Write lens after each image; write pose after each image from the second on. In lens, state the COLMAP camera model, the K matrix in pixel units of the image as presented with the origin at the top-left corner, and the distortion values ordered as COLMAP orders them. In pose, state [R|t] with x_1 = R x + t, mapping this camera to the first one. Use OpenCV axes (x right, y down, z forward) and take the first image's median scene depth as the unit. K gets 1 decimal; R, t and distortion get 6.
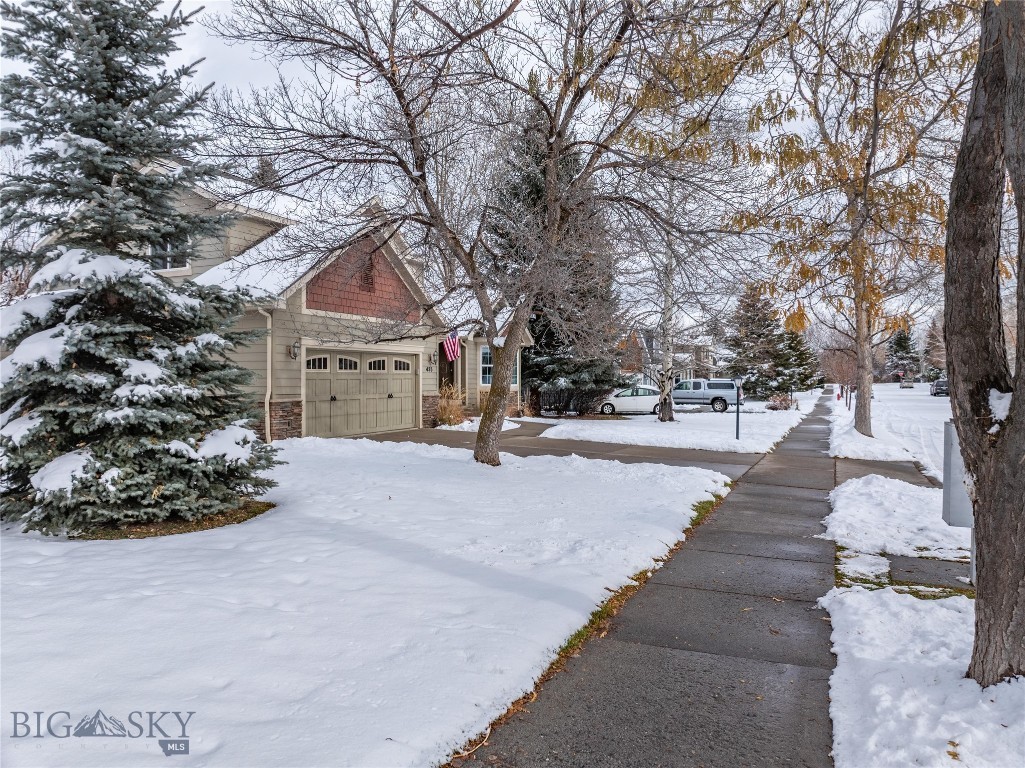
lens RADIAL K [[721.1, 0, 512.5], [0, 721.1, 382.6], [0, 0, 1]] dist [-0.043232, 0.004213]
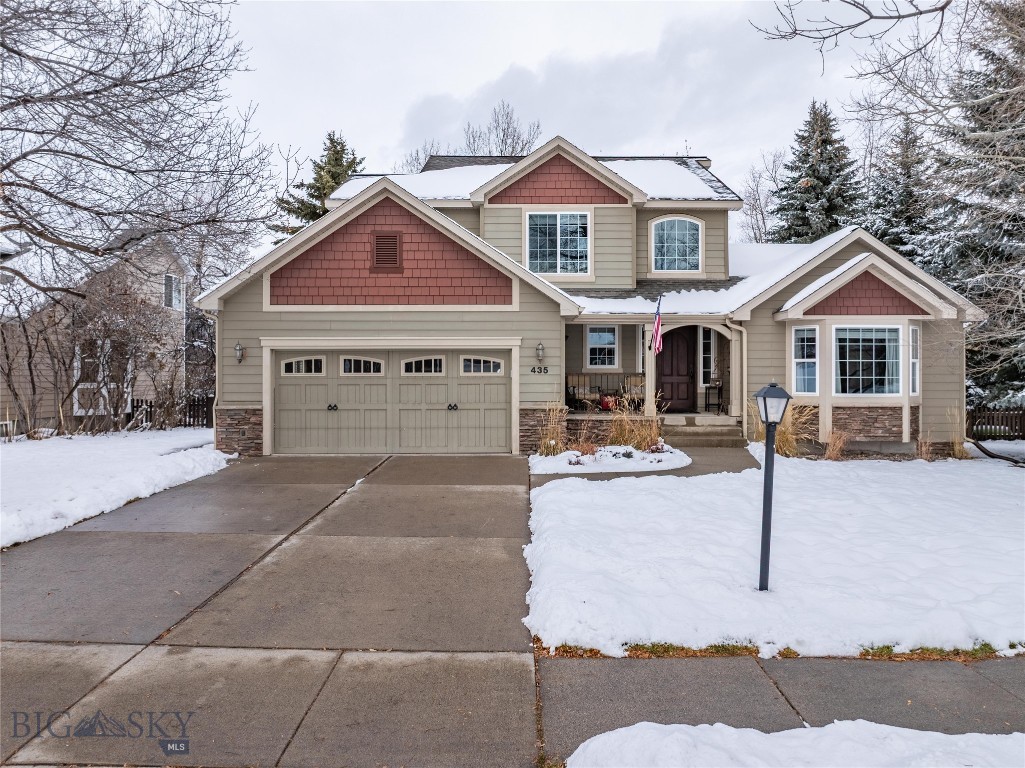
lens RADIAL K [[721.1, 0, 512.5], [0, 721.1, 384.8], [0, 0, 1]] dist [-0.043232, 0.004213]
pose [[0.454275, -0.004145, -0.890852, 0.579996], [-0.003064, 0.999976, -0.006215, 0.000217], [0.890856, 0.005553, 0.454251, 0.788995]]
